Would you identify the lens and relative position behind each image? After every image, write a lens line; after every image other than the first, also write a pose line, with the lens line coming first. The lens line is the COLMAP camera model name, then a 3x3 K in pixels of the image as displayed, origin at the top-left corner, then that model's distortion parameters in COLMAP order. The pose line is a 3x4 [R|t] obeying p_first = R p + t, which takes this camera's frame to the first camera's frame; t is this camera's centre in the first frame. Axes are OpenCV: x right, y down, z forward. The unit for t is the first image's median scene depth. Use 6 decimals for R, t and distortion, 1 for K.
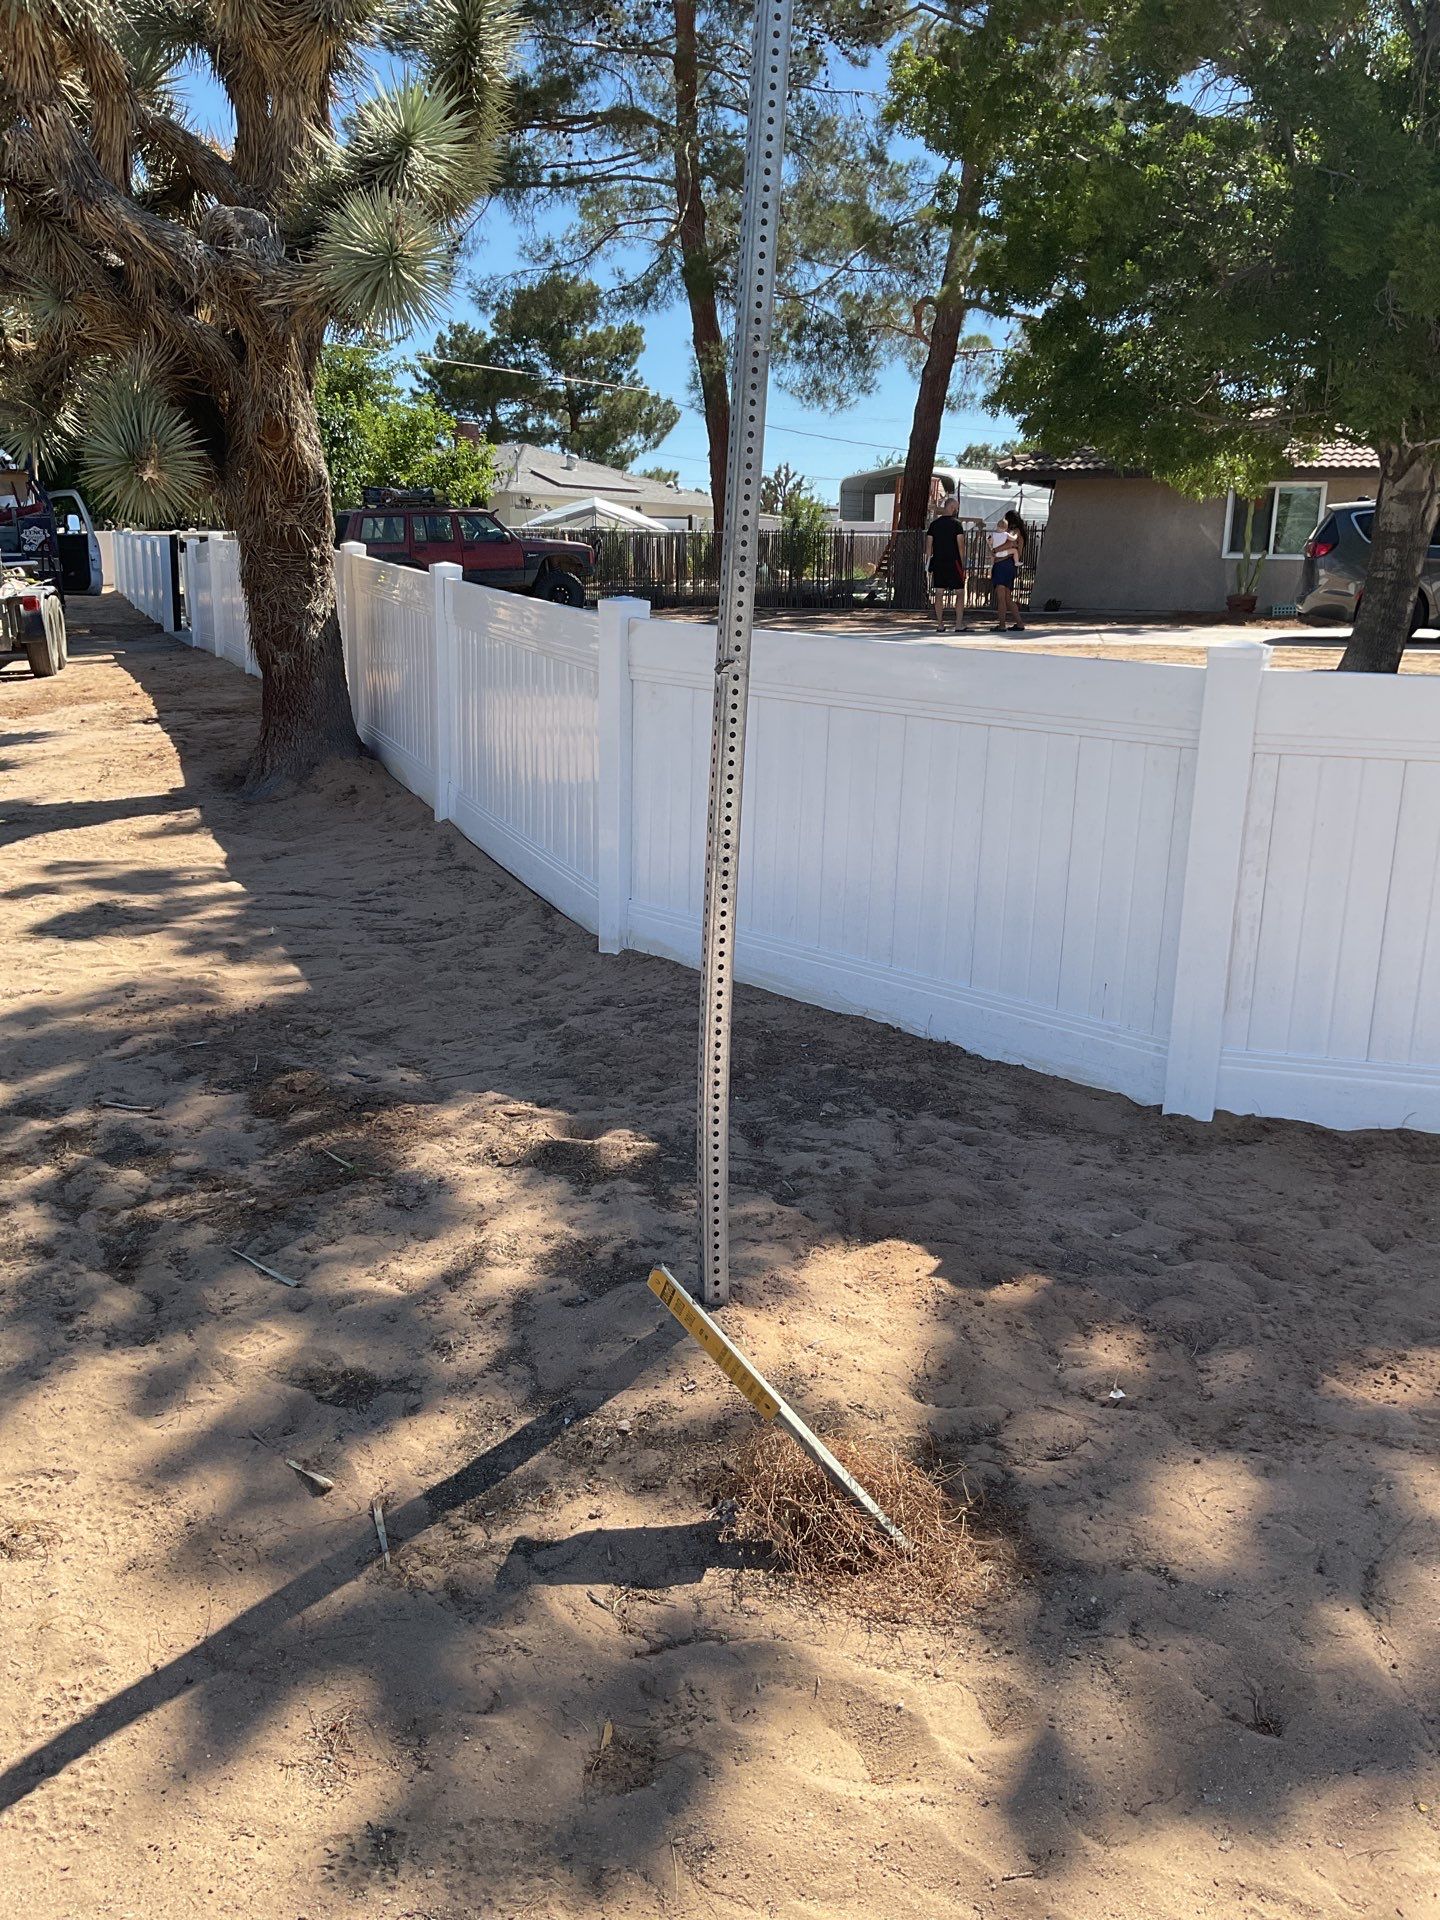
lens RADIAL K [[1549.7, 0, 720.0], [0, 1549.7, 960.0], [0, 0, 1]] dist [0.038352, -0.049798]
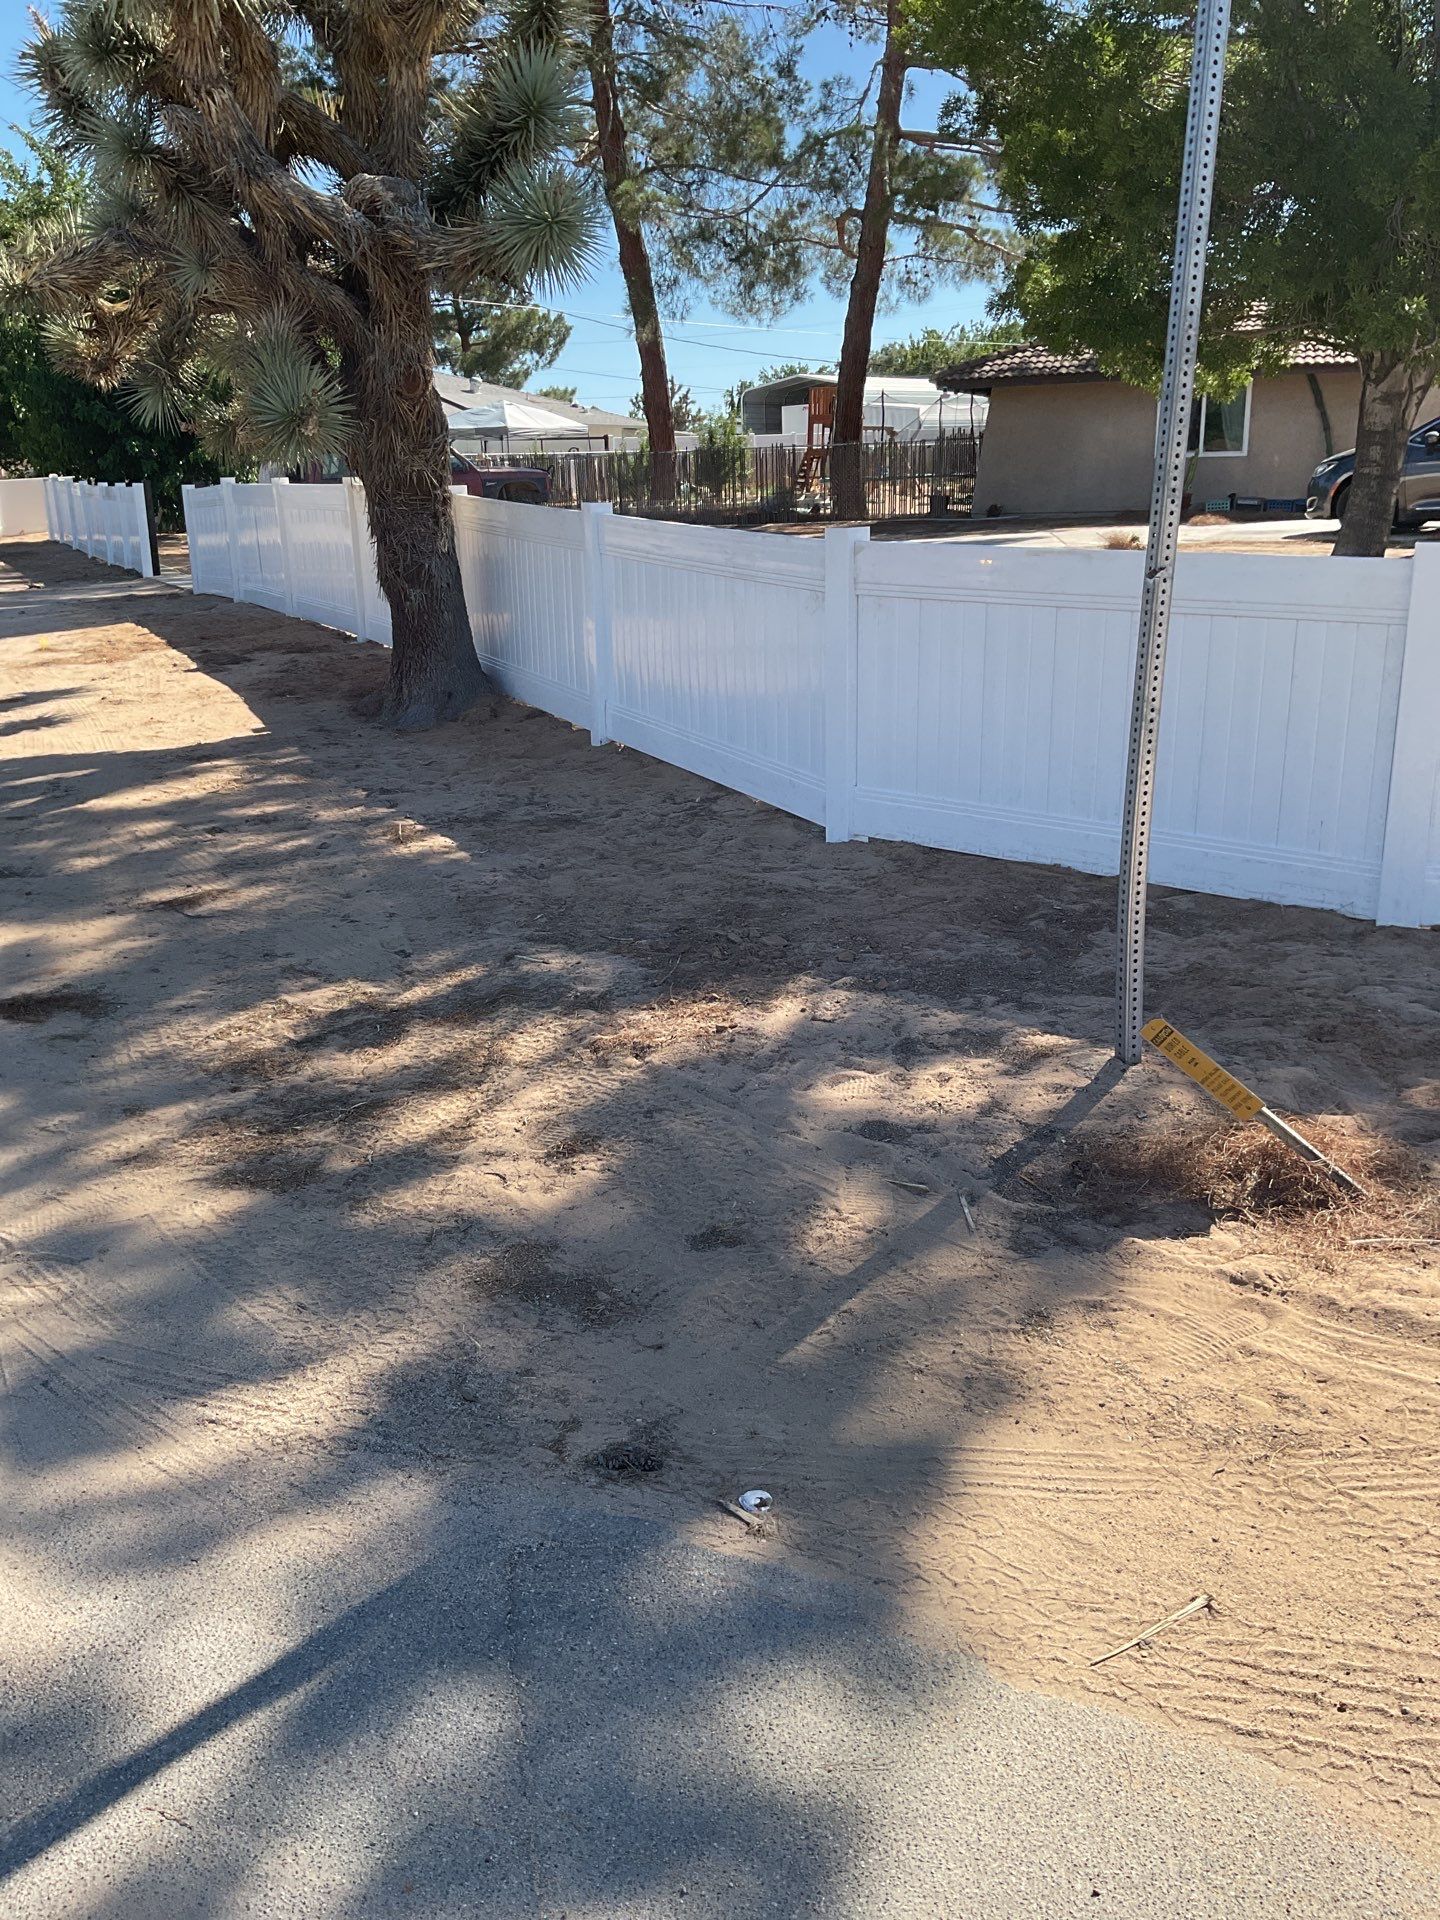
lens RADIAL K [[1601.3, 0, 725.5], [0, 1601.3, 936.5], [0, 0, 1]] dist [0.005135, -0.002287]
pose [[0.995419, -0.063824, 0.071192, -0.120427], [0.061749, 0.997611, 0.030985, 0.013957], [-0.073000, -0.026447, 0.996981, -0.087305]]
